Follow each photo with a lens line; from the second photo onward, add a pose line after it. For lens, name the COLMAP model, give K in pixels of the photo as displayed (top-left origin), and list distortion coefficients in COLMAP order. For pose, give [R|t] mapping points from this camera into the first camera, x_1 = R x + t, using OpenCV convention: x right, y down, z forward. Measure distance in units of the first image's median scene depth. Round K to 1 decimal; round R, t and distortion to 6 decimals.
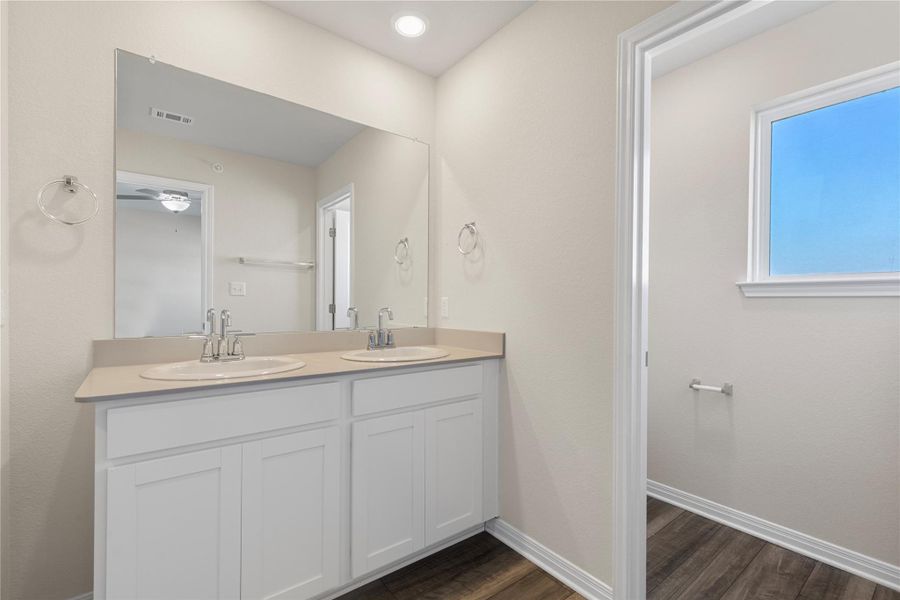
lens RADIAL K [[405.4, 0, 450.5], [0, 405.4, 303.5], [0, 0, 1]] dist [0.000183, 0.000057]
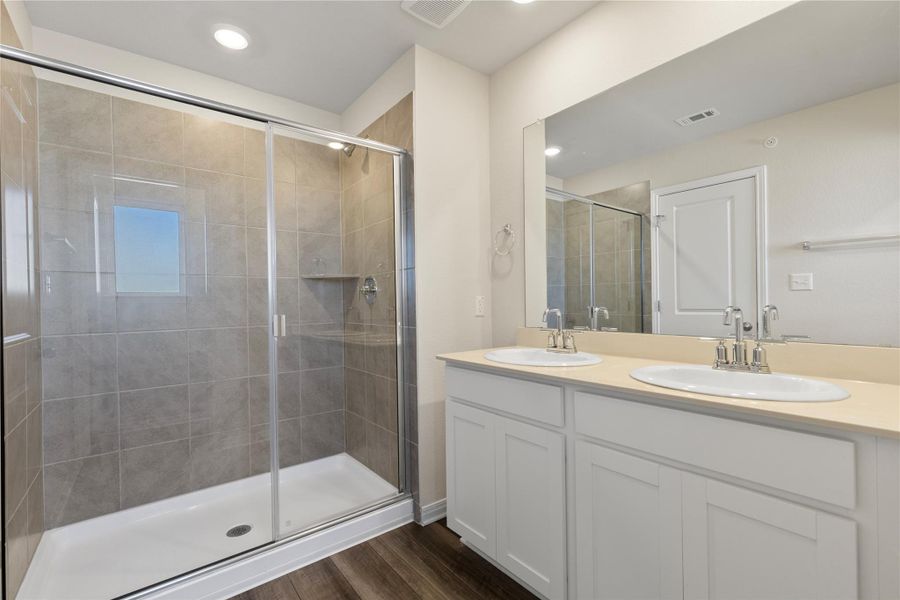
lens RADIAL K [[405.4, 0, 450.5], [0, 405.4, 303.5], [0, 0, 1]] dist [0.000183, 0.000057]
pose [[0.018937, -0.006312, -0.999801, 0.313212], [0.013886, 0.999885, -0.006049, 0.002026], [0.999724, -0.013768, 0.019023, 0.358388]]
